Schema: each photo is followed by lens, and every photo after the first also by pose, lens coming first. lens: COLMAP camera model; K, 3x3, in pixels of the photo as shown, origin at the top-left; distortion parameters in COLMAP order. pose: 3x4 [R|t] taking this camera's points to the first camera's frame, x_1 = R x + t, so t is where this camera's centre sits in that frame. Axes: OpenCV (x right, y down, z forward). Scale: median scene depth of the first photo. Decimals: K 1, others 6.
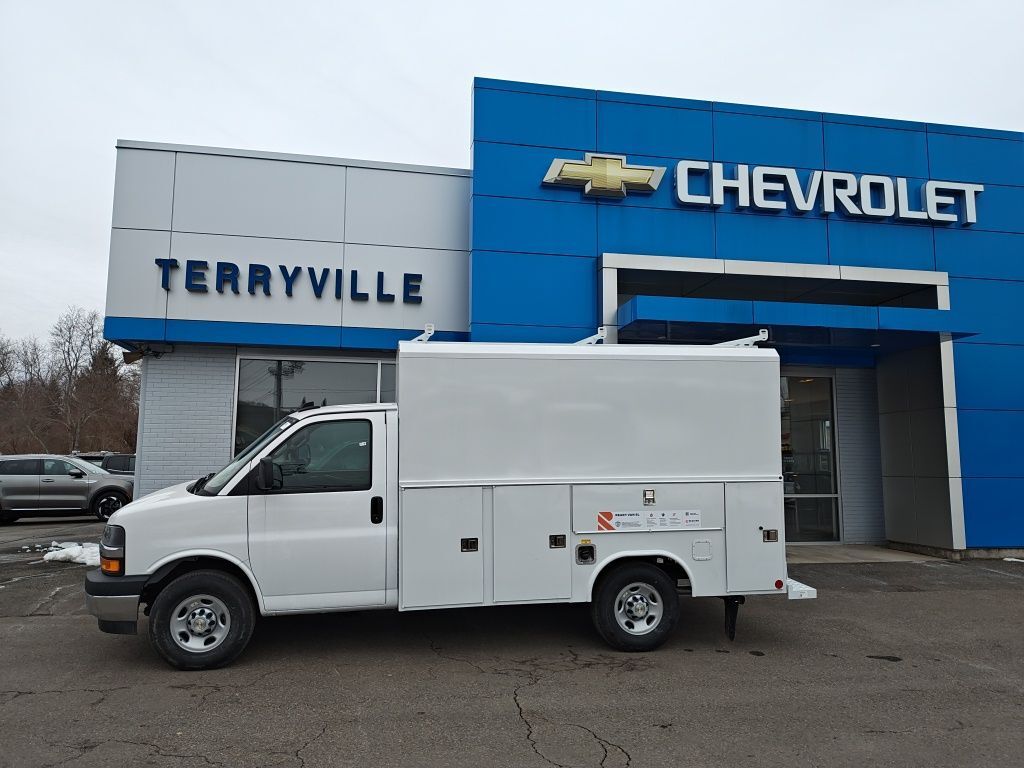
lens RADIAL K [[766.7, 0, 509.5], [0, 766.7, 382.3], [0, 0, 1]] dist [0.041443, 0.008423]
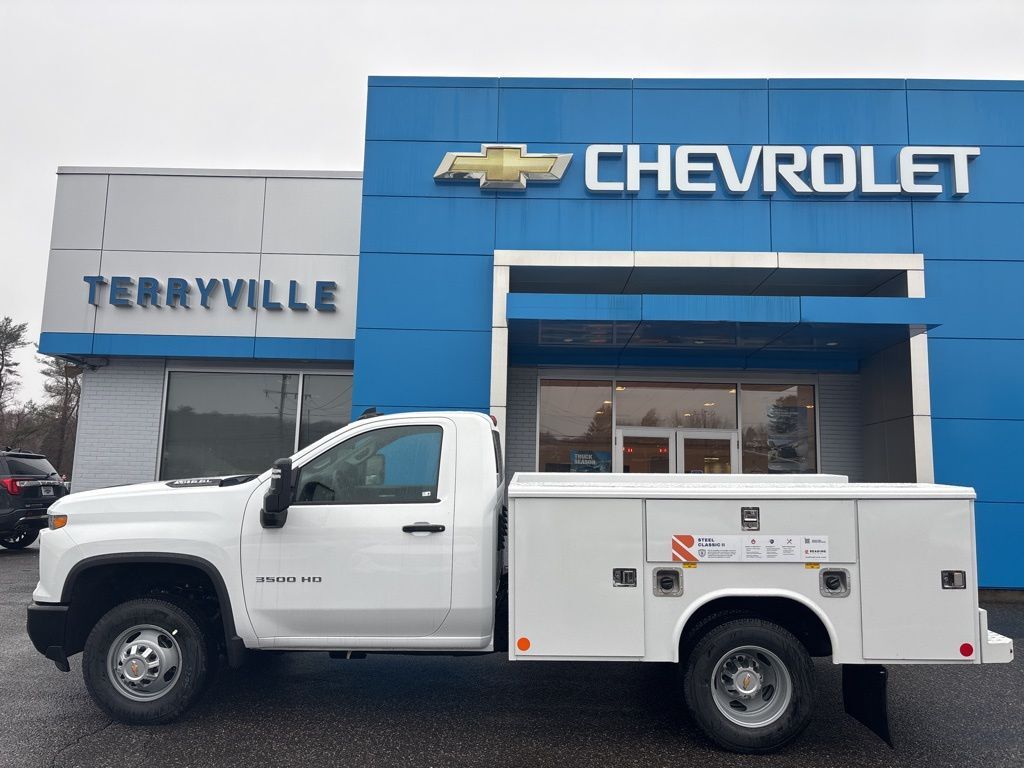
lens RADIAL K [[766.7, 0, 507.2], [0, 766.7, 383.8], [0, 0, 1]] dist [0.041443, 0.008423]
pose [[0.976747, -0.013048, -0.213996, 0.313118], [0.007826, 0.999651, -0.025233, 0.015770], [0.214251, 0.022972, 0.976508, 0.096777]]
